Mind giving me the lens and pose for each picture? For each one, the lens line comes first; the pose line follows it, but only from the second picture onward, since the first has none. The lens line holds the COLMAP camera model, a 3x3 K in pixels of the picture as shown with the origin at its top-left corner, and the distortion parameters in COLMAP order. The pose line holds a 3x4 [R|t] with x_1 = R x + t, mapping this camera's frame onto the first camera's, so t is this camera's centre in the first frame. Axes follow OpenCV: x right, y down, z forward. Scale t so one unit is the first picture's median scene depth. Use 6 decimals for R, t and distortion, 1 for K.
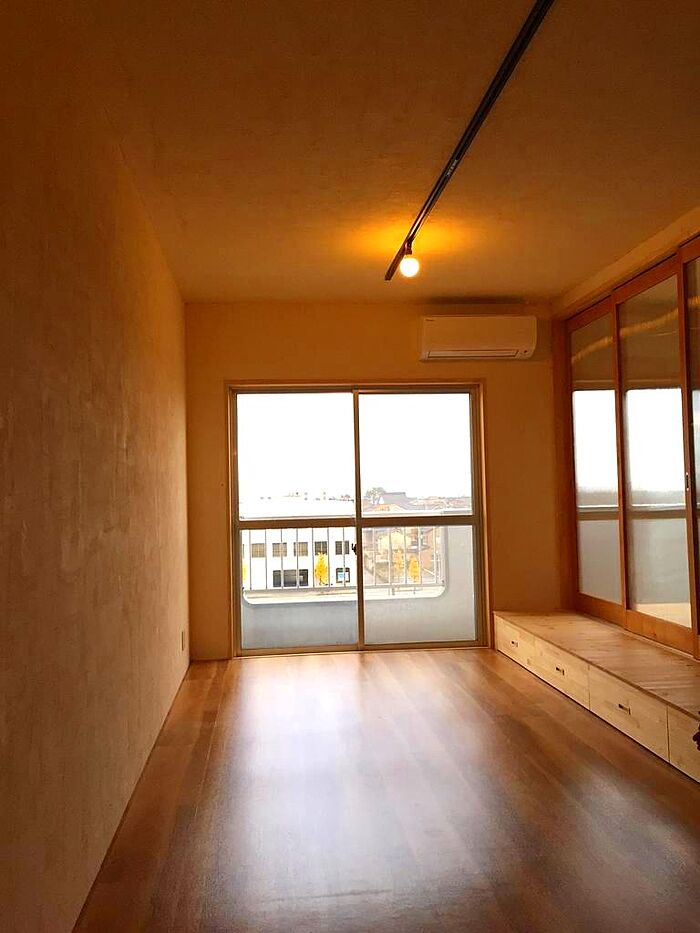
lens RADIAL K [[820.8, 0, 350.0], [0, 820.8, 466.5], [0, 0, 1]] dist [0.043060, -0.005662]
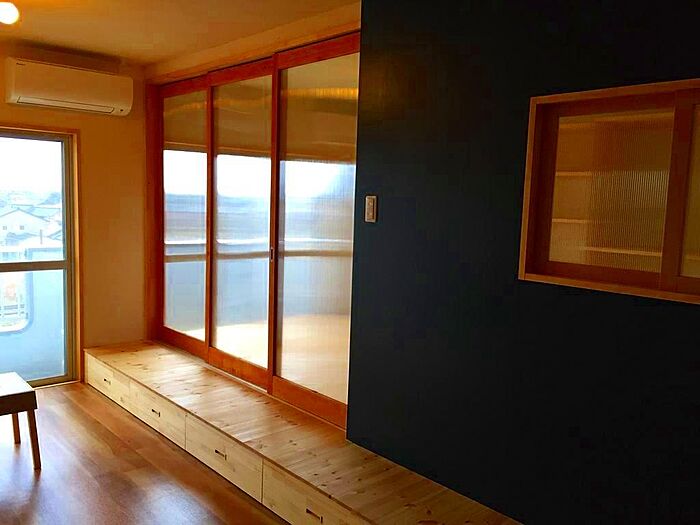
lens RADIAL K [[615.8, 0, 350.0], [0, 615.8, 262.5], [0, 0, 1]] dist [0.043060, -0.005662]
pose [[0.813462, -0.012196, 0.581491, -0.015790], [-0.070856, 0.990255, 0.119891, -0.060519], [-0.577286, -0.138729, 0.804671, 0.152236]]
